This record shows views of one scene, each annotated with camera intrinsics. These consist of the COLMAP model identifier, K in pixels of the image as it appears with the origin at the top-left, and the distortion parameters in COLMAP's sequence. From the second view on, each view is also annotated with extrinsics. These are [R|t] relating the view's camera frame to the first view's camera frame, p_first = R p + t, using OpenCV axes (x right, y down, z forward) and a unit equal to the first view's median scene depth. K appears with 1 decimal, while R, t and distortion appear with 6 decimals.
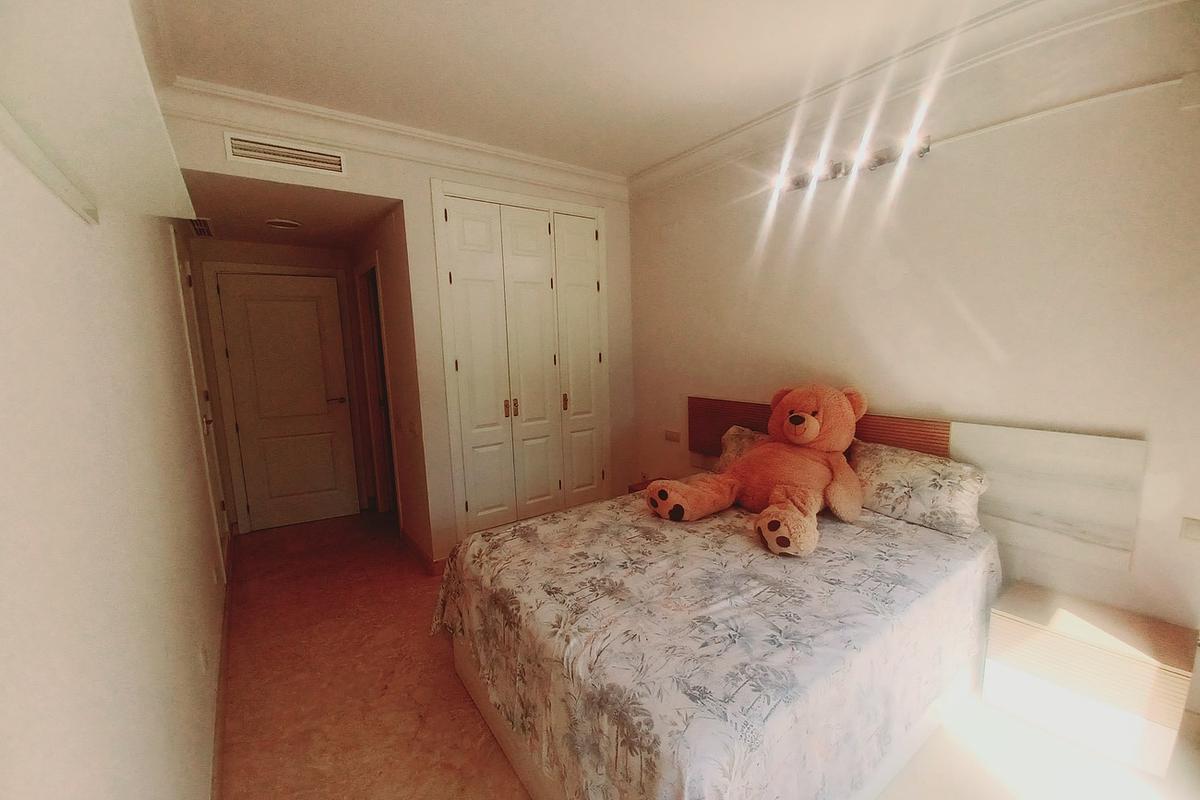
lens RADIAL K [[472.1, 0, 592.8], [0, 472.1, 410.4], [0, 0, 1]] dist [0.001740, -0.005891]
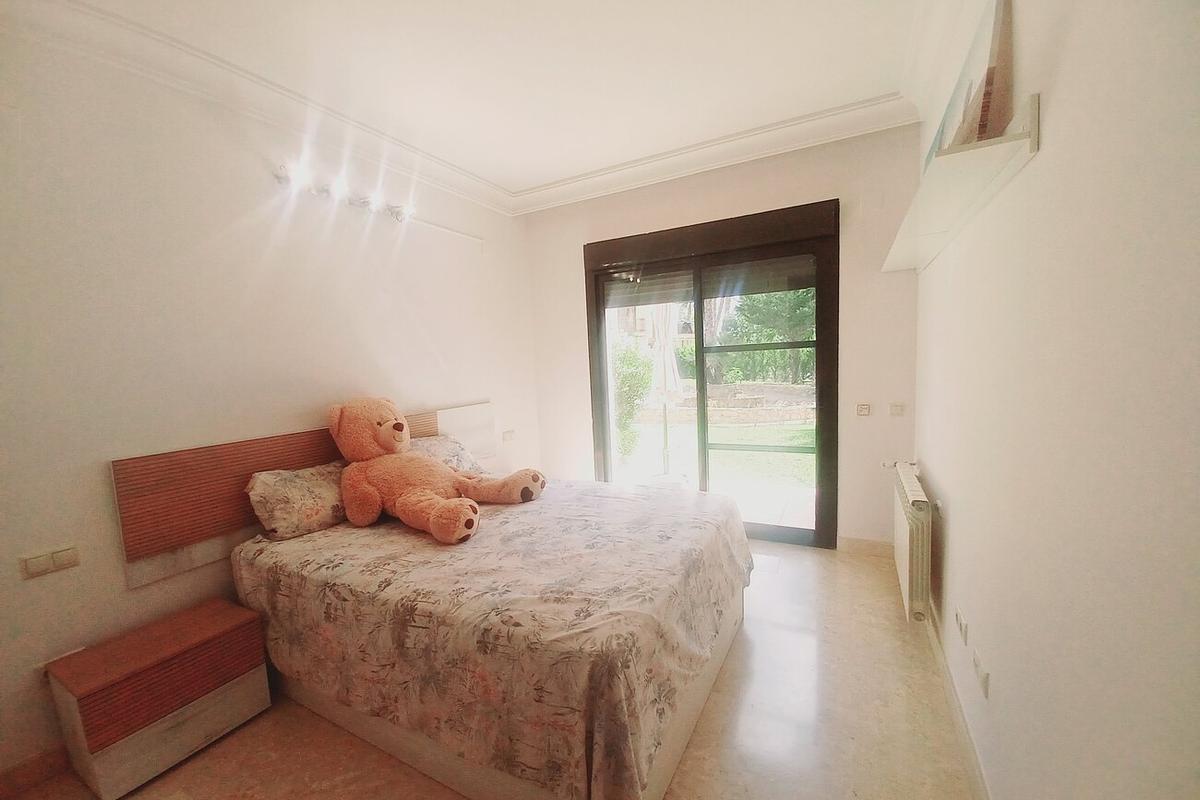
lens RADIAL K [[472.1, 0, 592.8], [0, 472.1, 410.4], [0, 0, 1]] dist [0.001740, -0.005891]
pose [[-0.426171, -0.041497, 0.903691, -0.817486], [0.189170, 0.972775, 0.133879, -0.087901], [-0.884643, 0.228007, -0.406718, 1.217461]]
